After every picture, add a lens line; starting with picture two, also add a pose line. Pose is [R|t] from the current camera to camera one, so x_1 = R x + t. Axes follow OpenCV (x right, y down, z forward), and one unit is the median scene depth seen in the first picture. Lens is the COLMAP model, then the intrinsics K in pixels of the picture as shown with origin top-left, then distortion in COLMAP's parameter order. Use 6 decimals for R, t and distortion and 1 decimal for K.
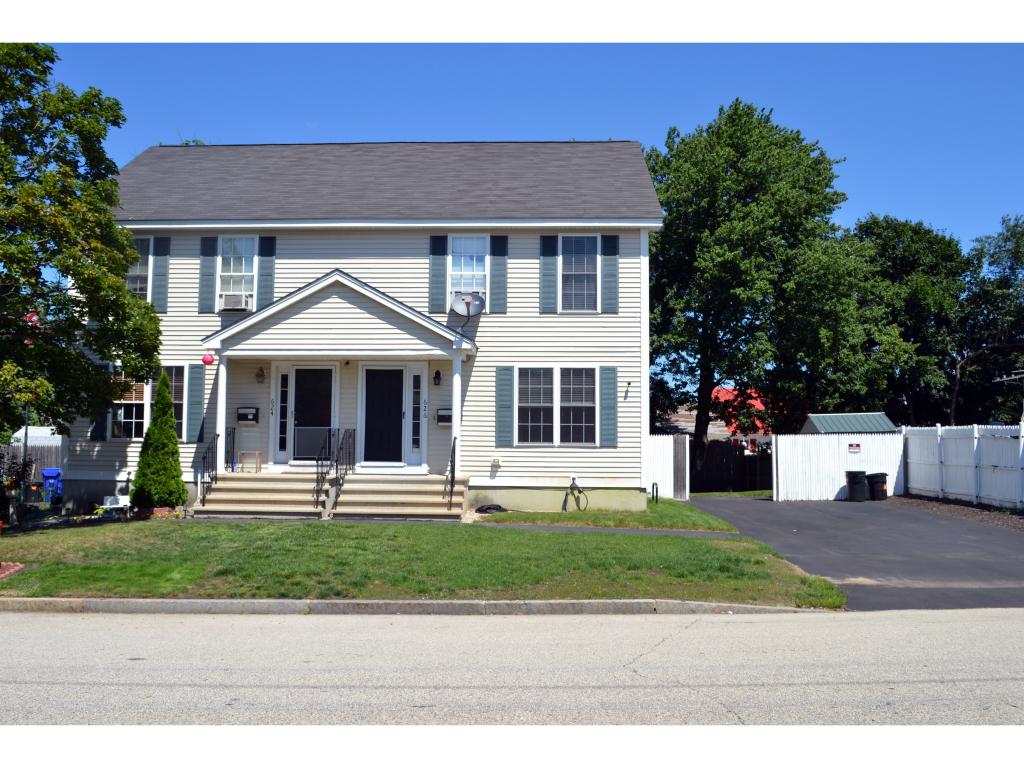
lens RADIAL K [[943.3, 0, 497.5], [0, 943.3, 384.2], [0, 0, 1]] dist [-0.072312, 0.009274]
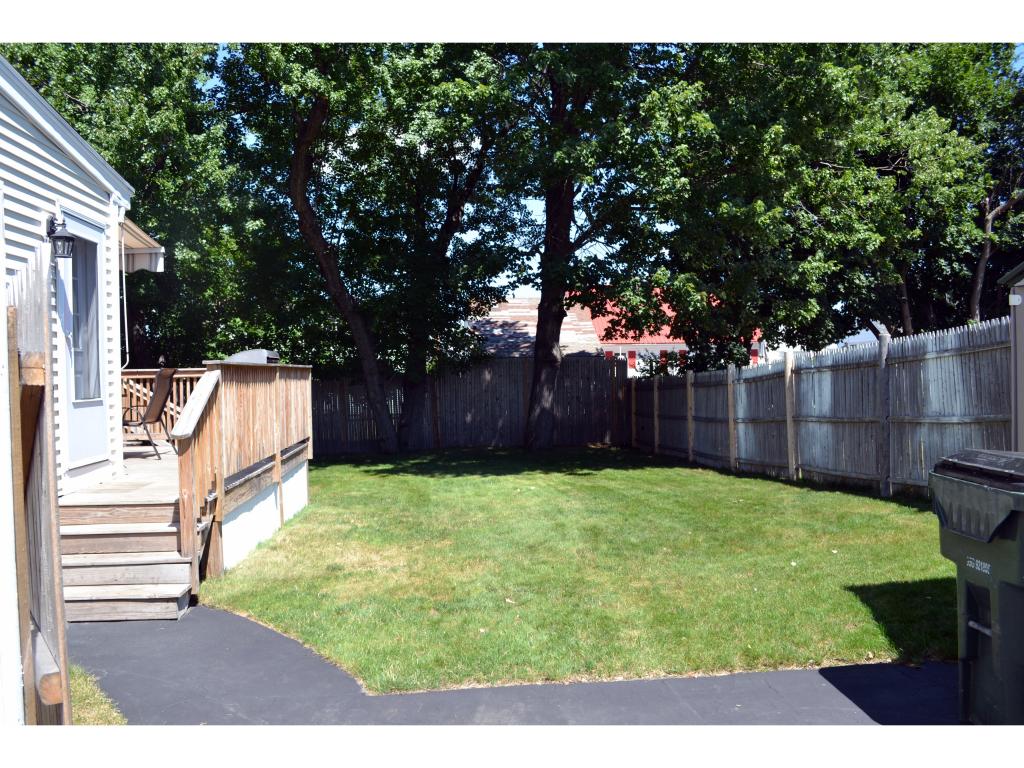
lens RADIAL K [[816.8, 0, 501.4], [0, 816.8, 388.9], [0, 0, 1]] dist [-0.078959, 0.004922]
pose [[0.992855, -0.028044, 0.115982, 0.307734], [0.016879, 0.995224, 0.096151, 0.079859], [-0.118124, -0.093506, 0.988586, 1.240826]]
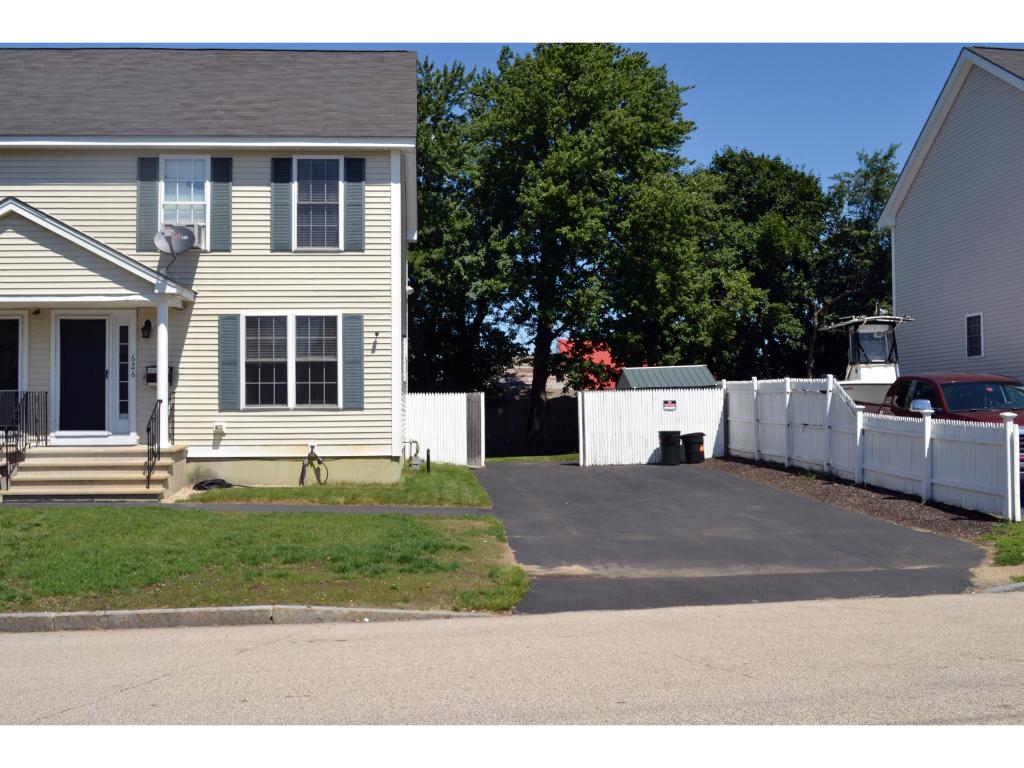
lens RADIAL K [[1021.2, 0, 497.7], [0, 1021.2, 385.3], [0, 0, 1]] dist [-0.070485, 0.014674]
pose [[0.992595, -0.012909, 0.120780, 0.133776], [0.007217, 0.998848, 0.047443, 0.002645], [-0.121253, -0.046220, 0.991545, 0.073222]]
